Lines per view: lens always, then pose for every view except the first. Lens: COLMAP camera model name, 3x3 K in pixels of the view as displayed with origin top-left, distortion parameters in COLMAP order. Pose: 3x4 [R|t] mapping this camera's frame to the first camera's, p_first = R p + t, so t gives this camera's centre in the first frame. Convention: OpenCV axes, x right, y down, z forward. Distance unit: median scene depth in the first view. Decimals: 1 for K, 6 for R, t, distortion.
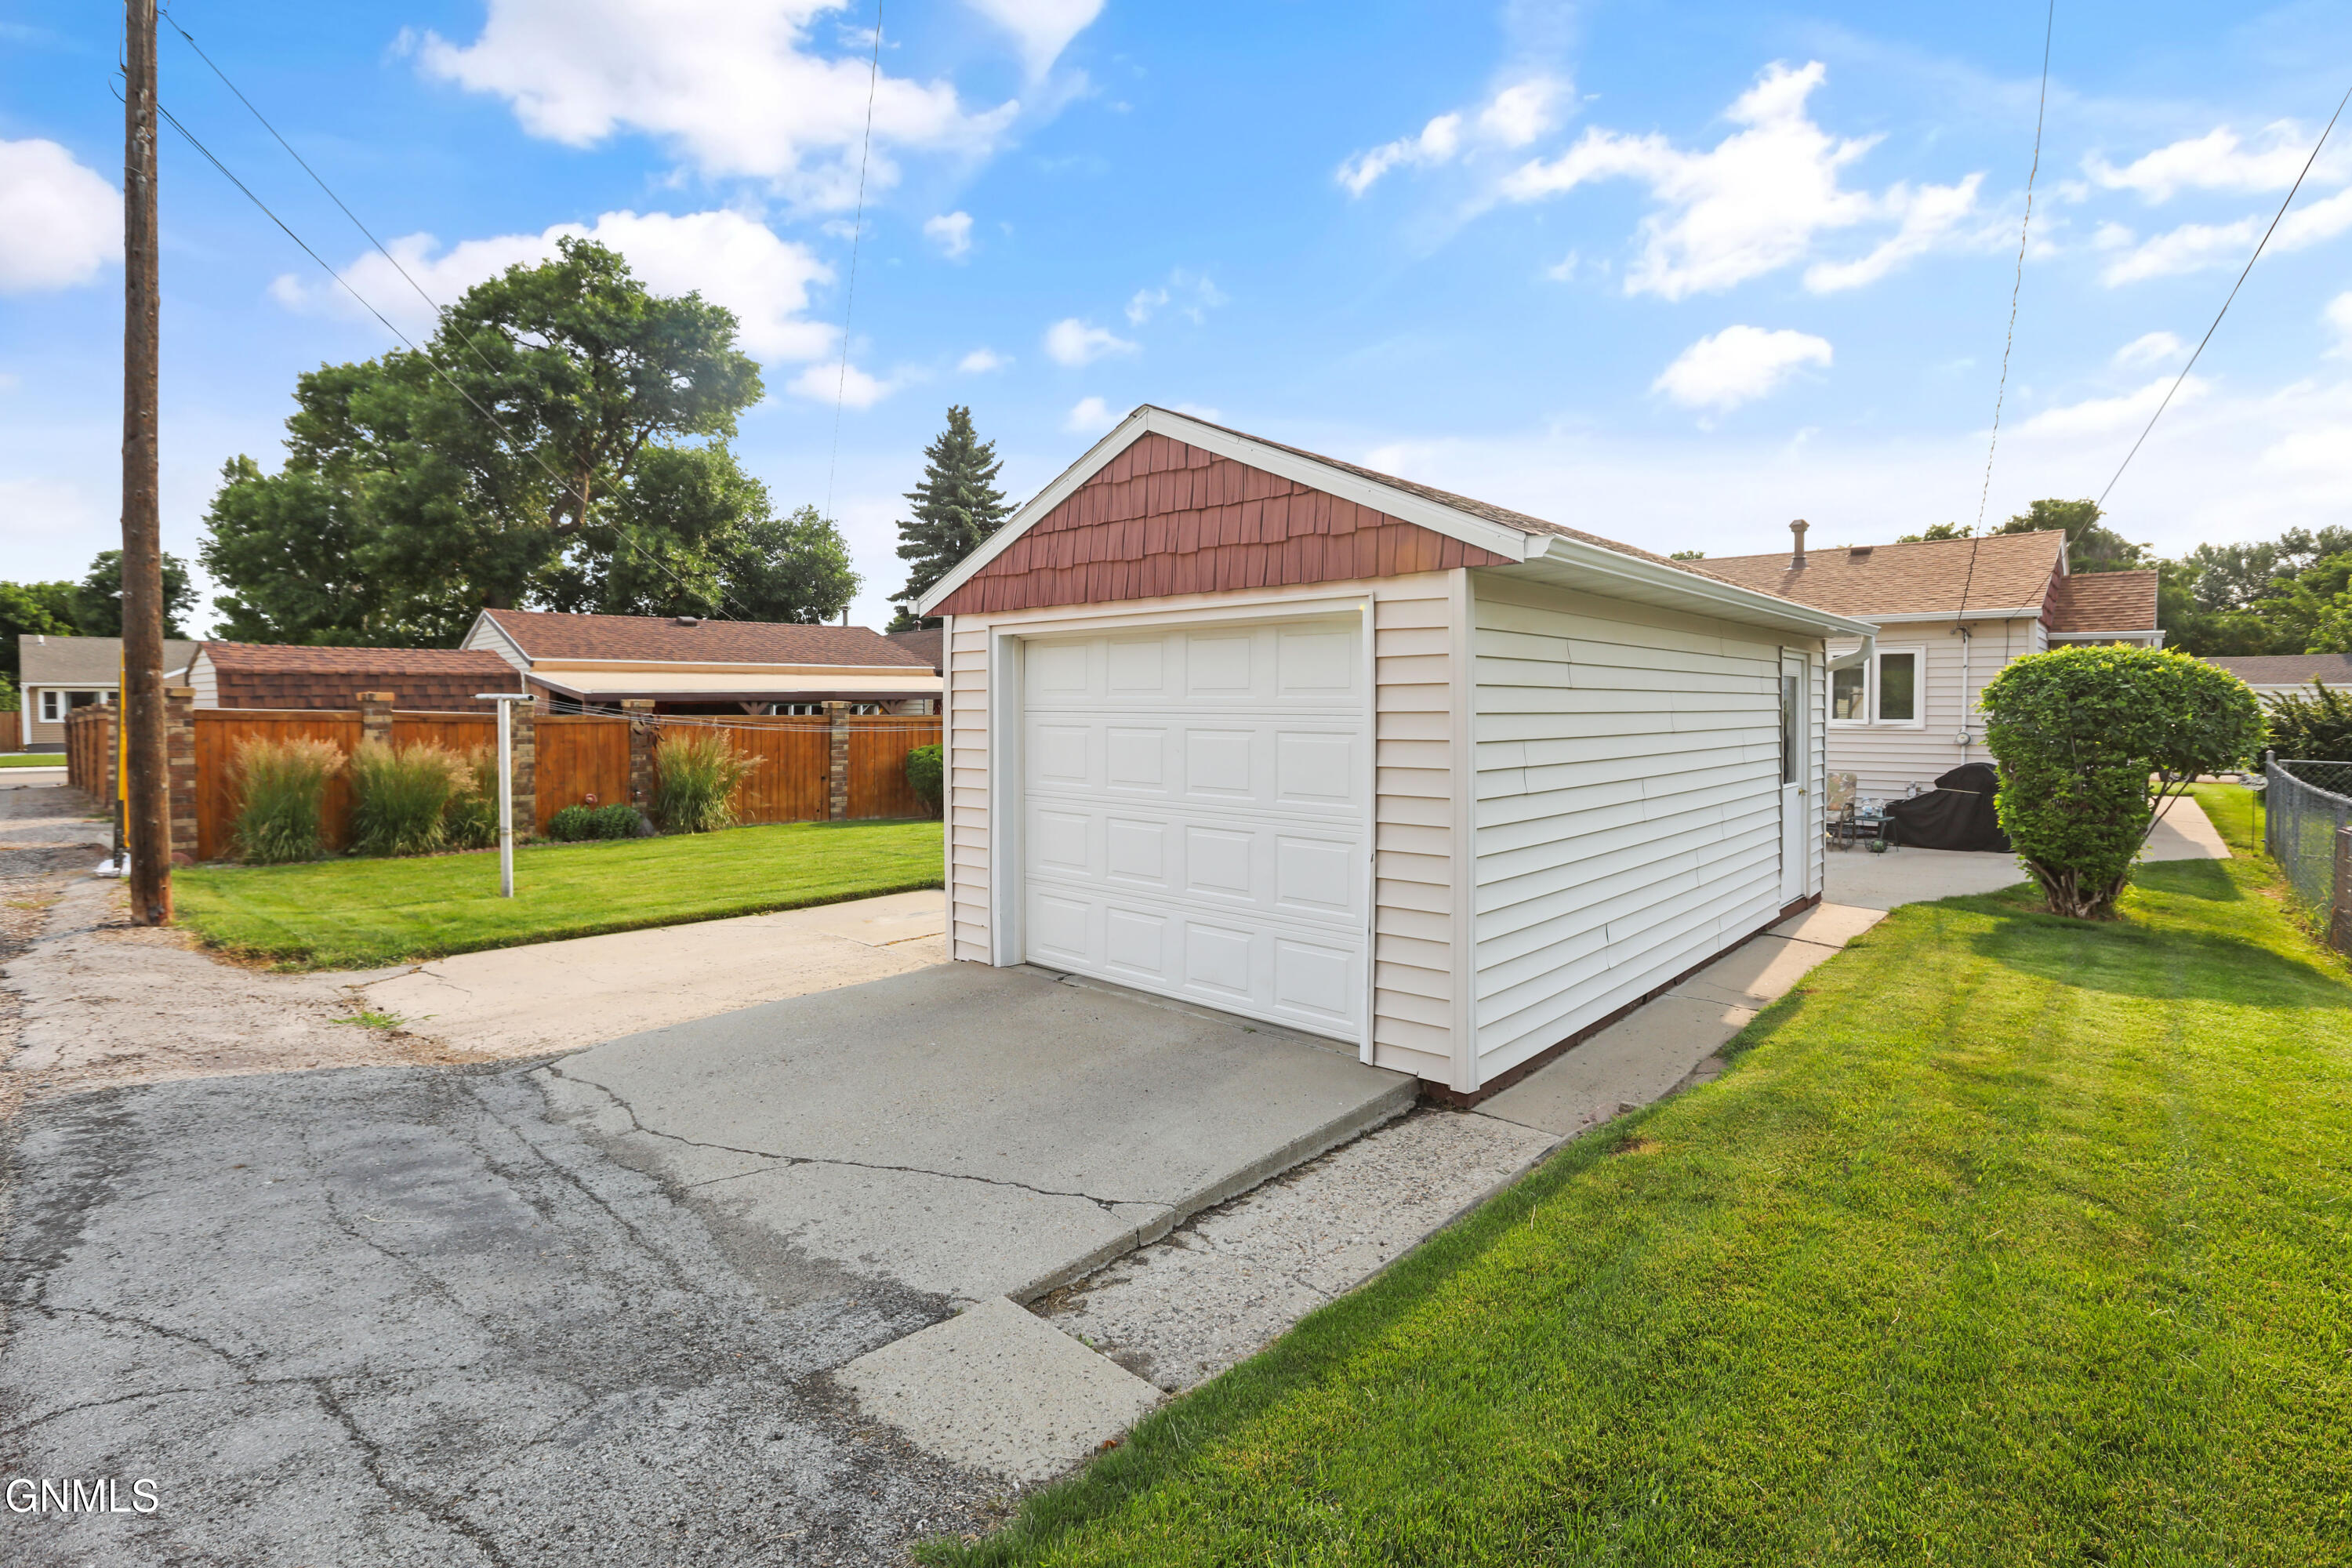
lens RADIAL K [[1109.8, 0, 1171.6], [0, 1109.8, 737.6], [0, 0, 1]] dist [-0.014822, 0.000934]
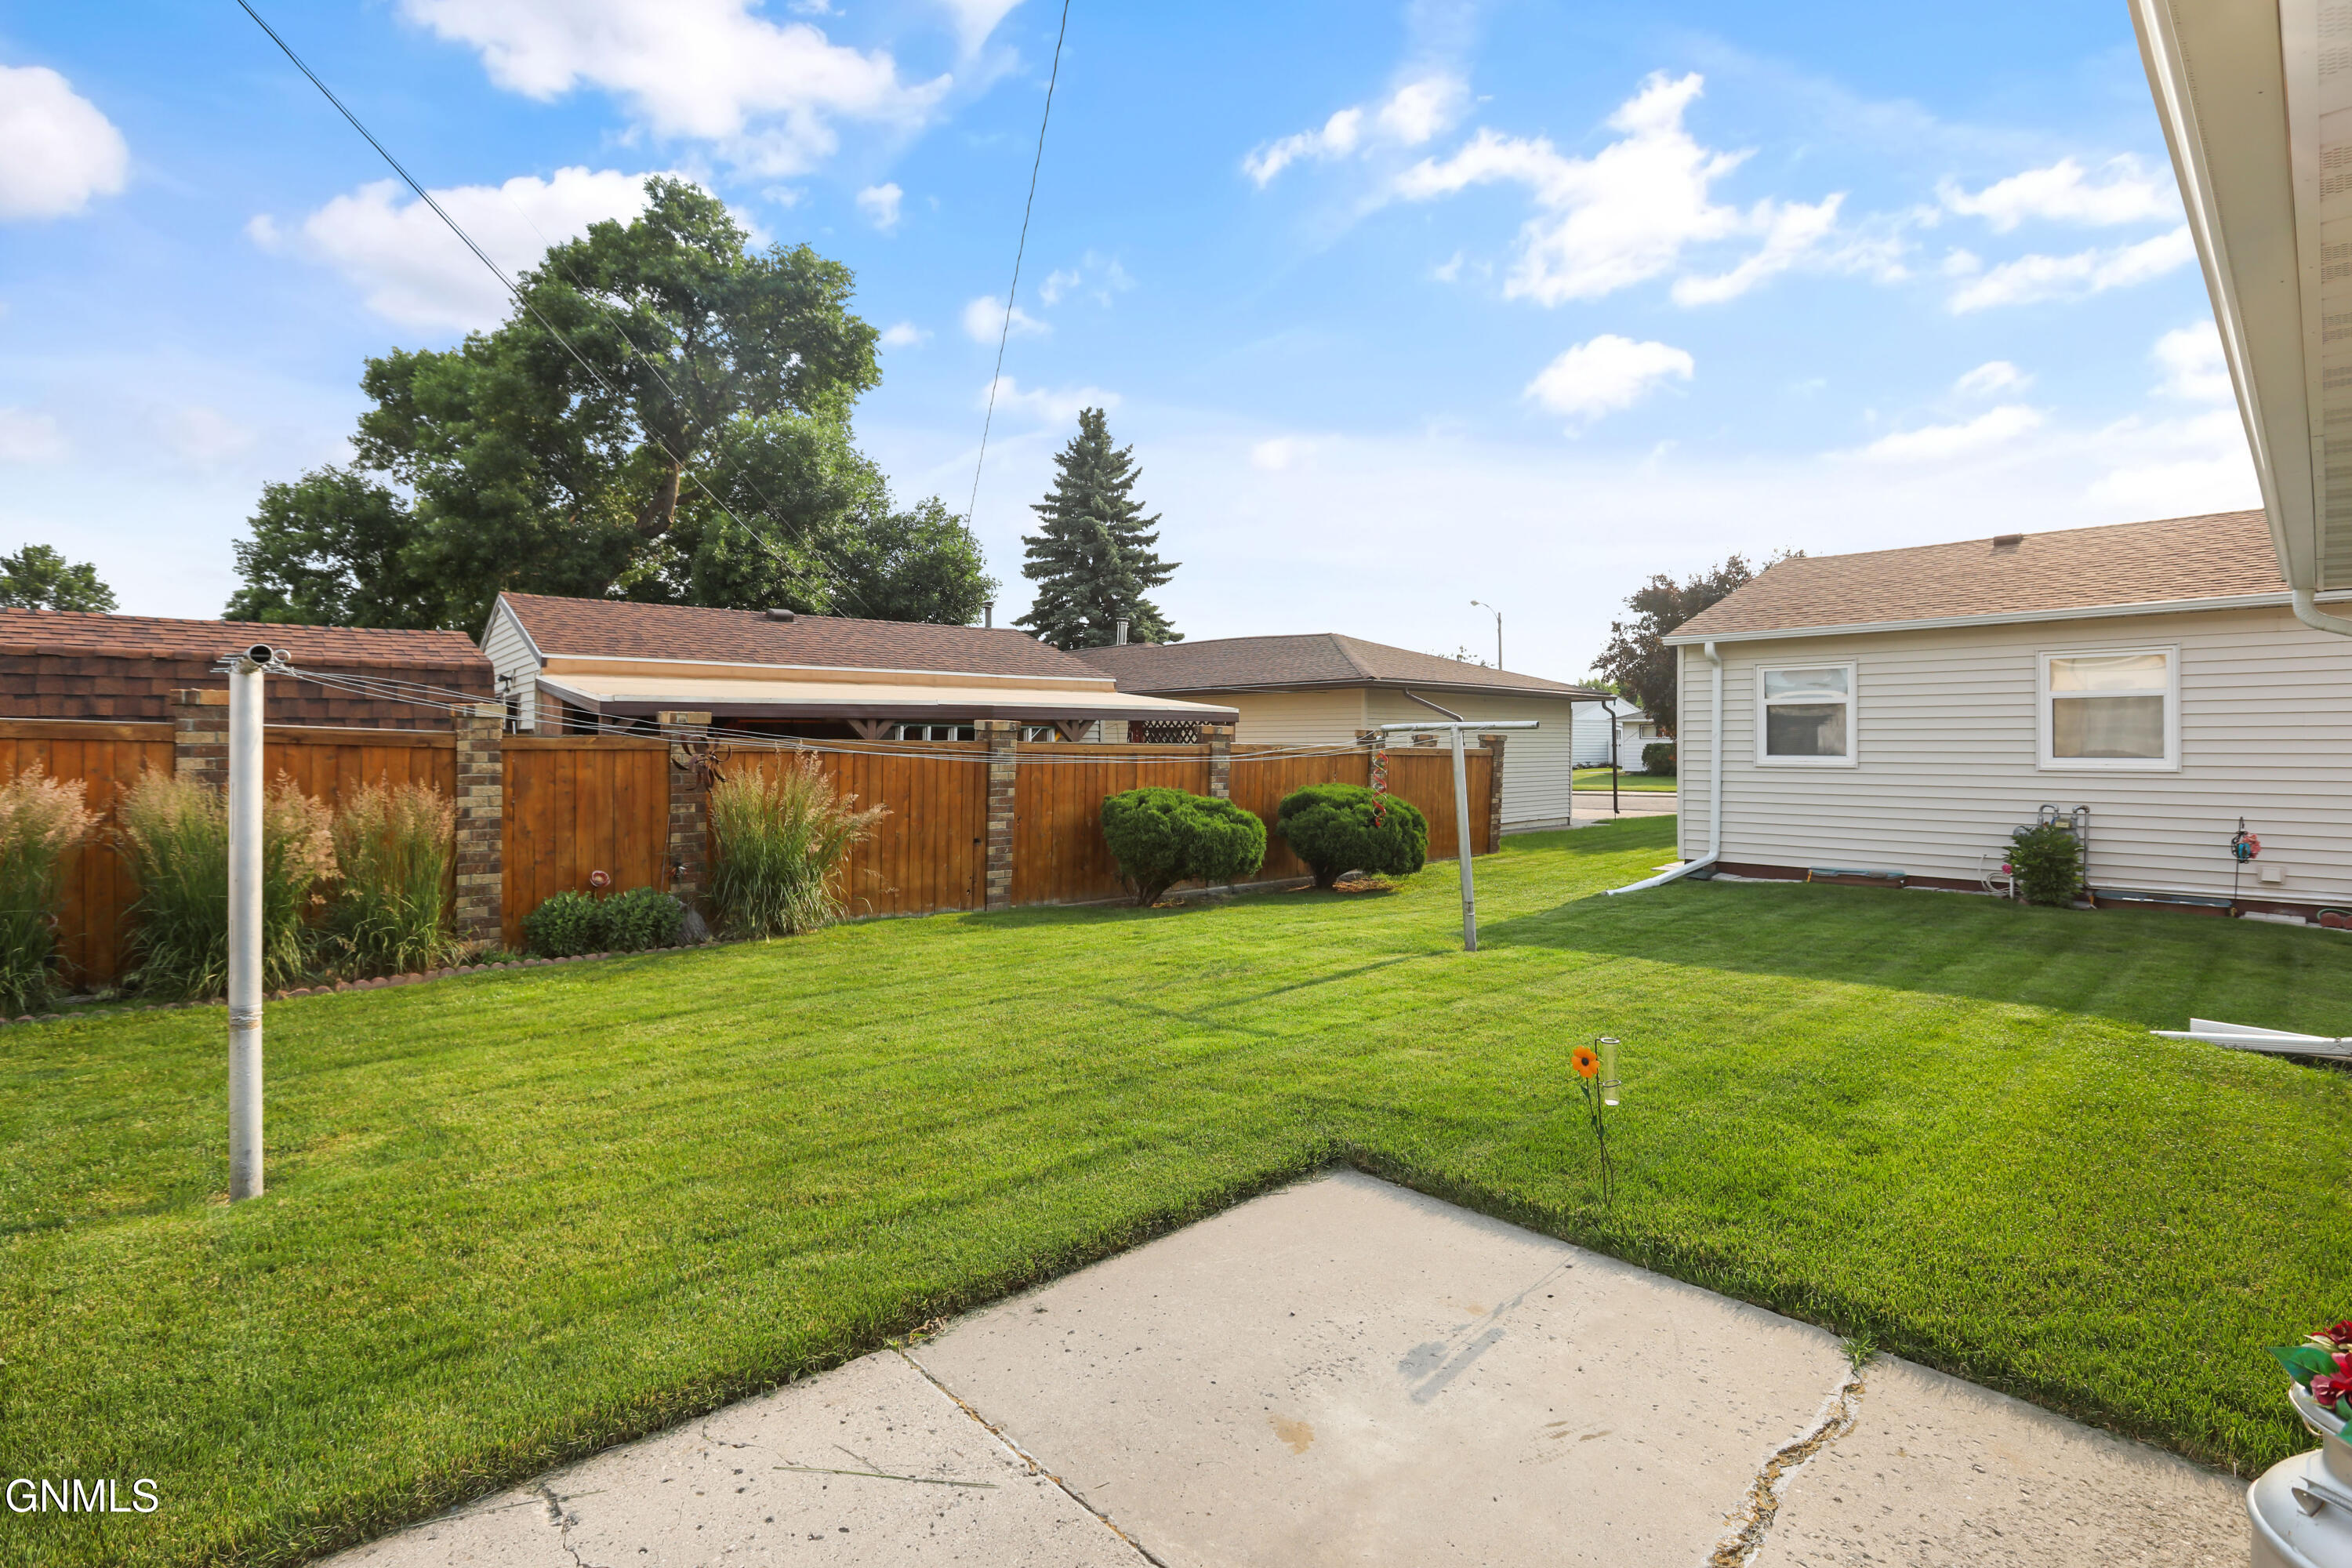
lens RADIAL K [[1087.5, 0, 1181.1], [0, 1087.5, 742.3], [0, 0, 1]] dist [-0.028161, 0.000058]
pose [[0.997185, 0.000760, -0.074981, -0.124919], [-0.003305, 0.999422, -0.033826, 0.000900], [0.074912, 0.033978, 0.996611, 0.321065]]
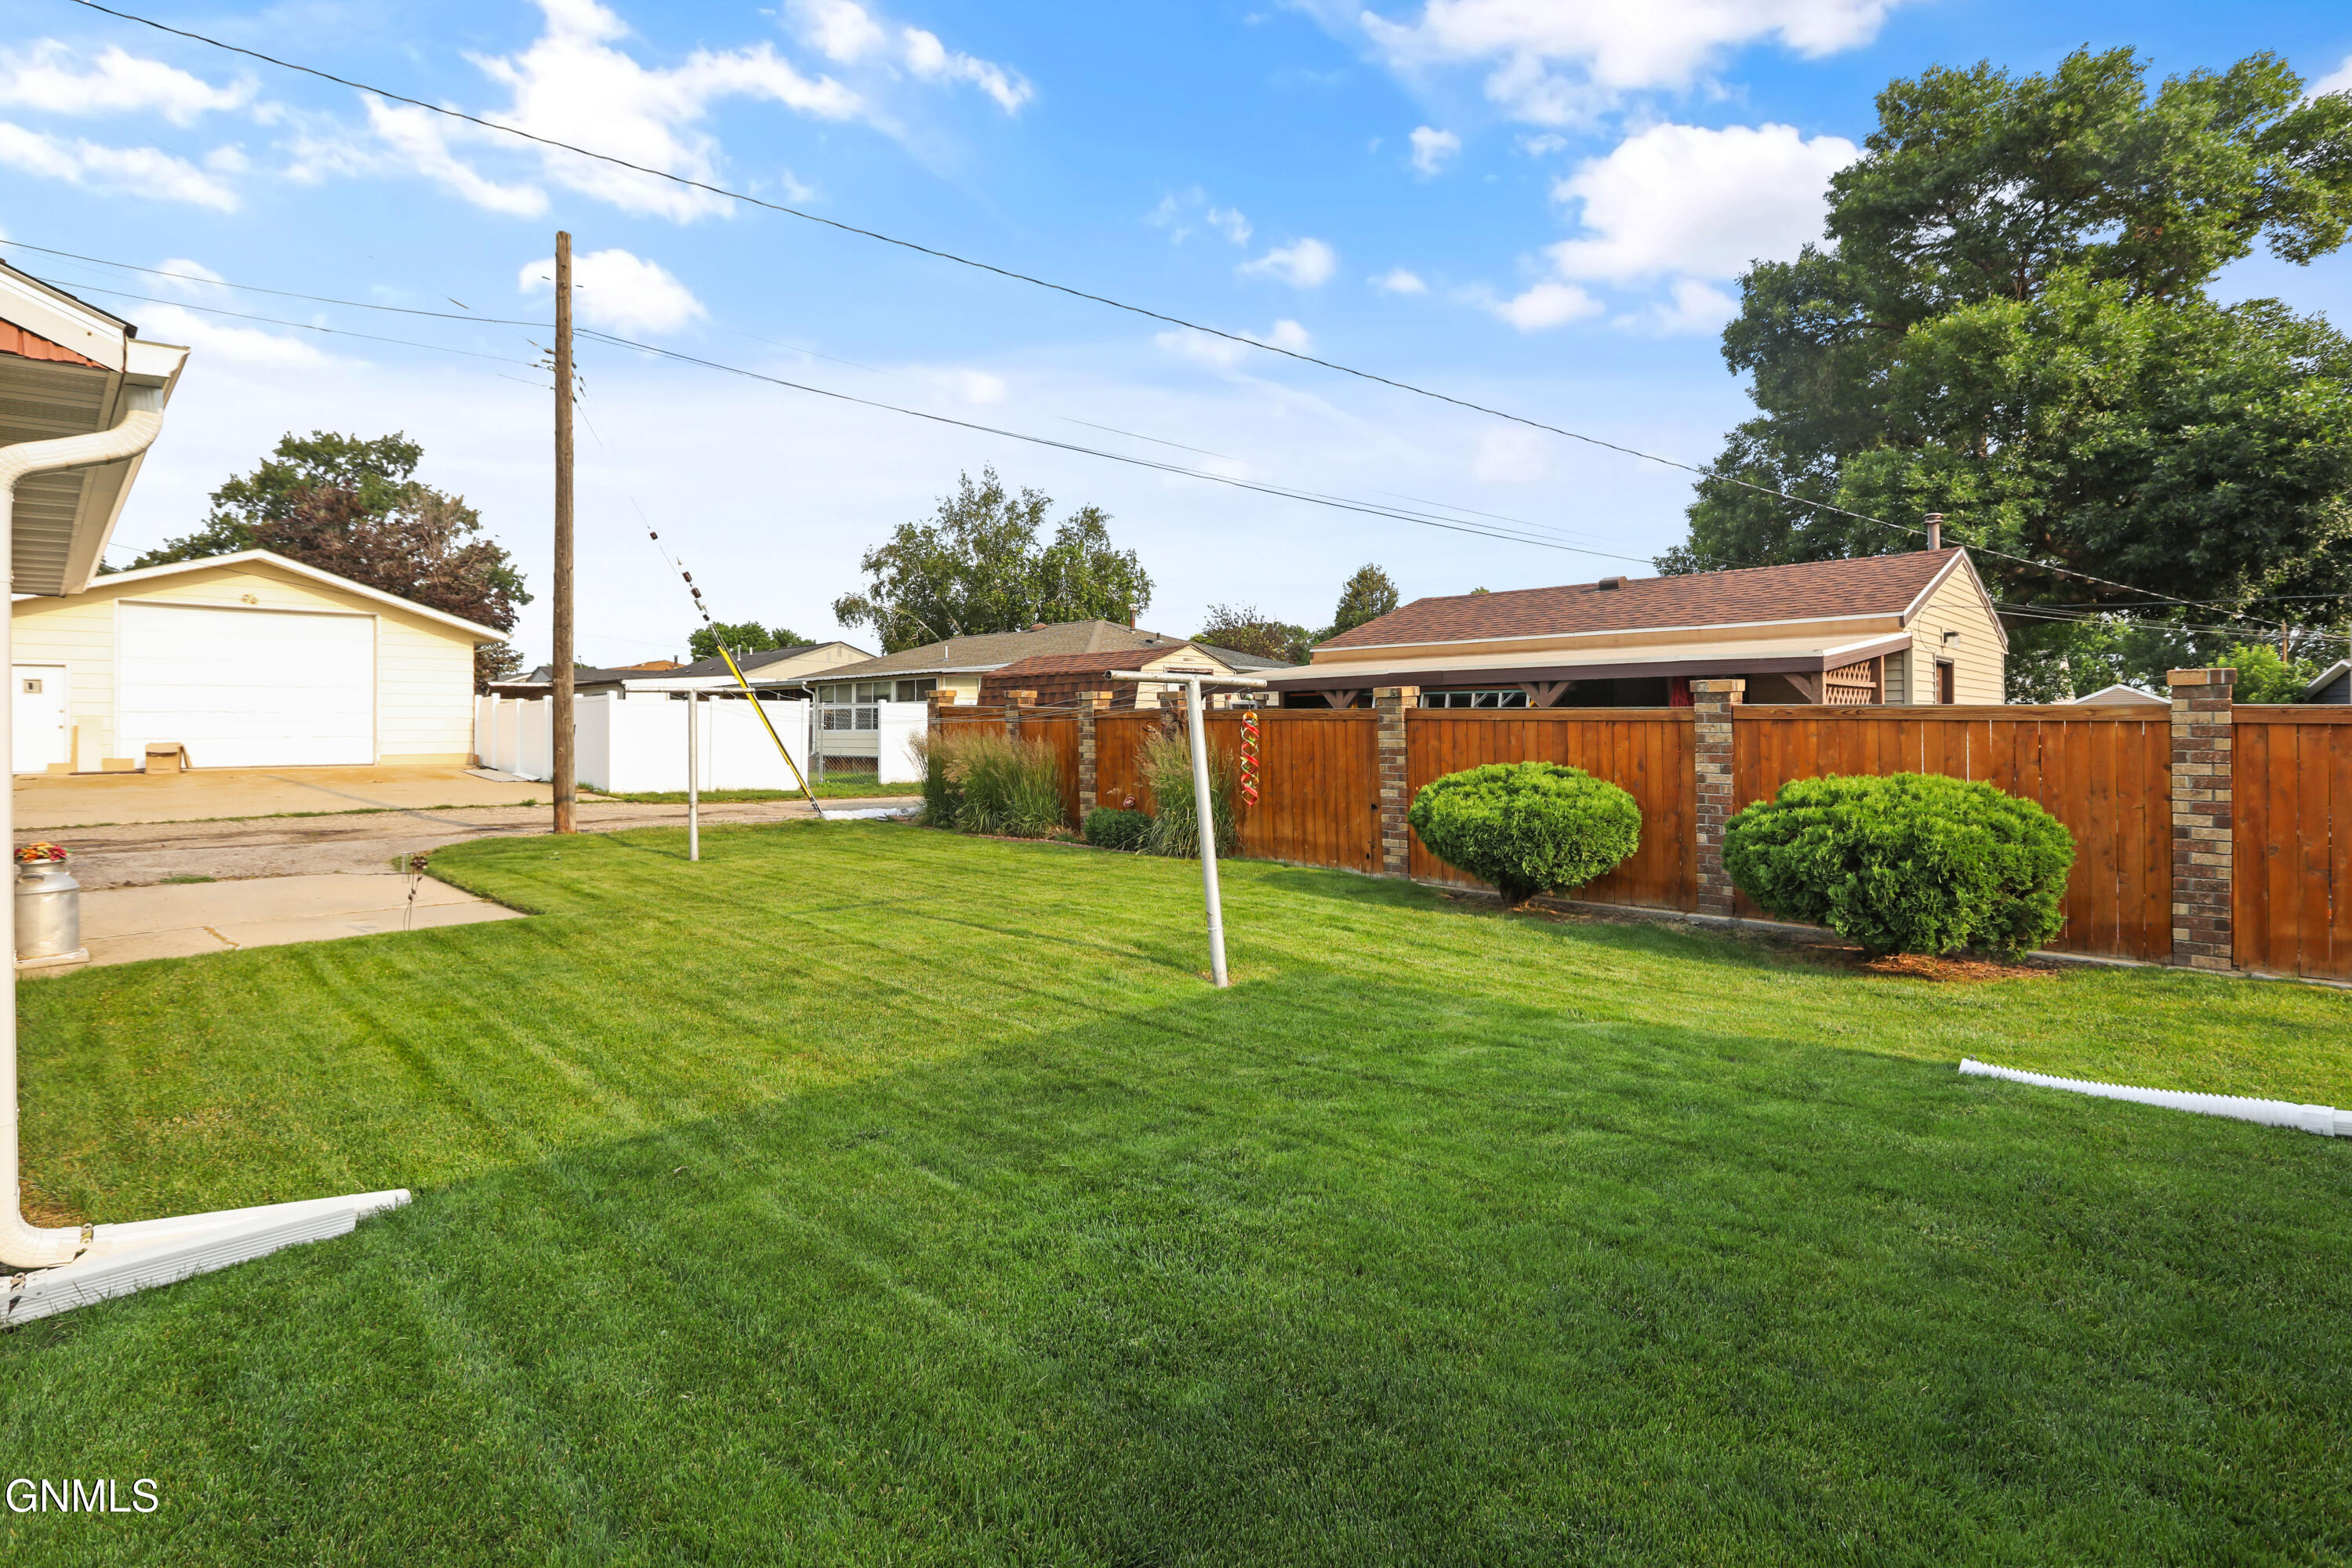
lens RADIAL K [[1122.7, 0, 1181.3], [0, 1122.7, 728.5], [0, 0, 1]] dist [-0.020448, 0.001498]
pose [[0.007075, 0.000336, -0.999975, 0.275764], [-0.029232, 0.999573, 0.000129, -0.004573], [0.999548, 0.029230, 0.007082, 0.726853]]
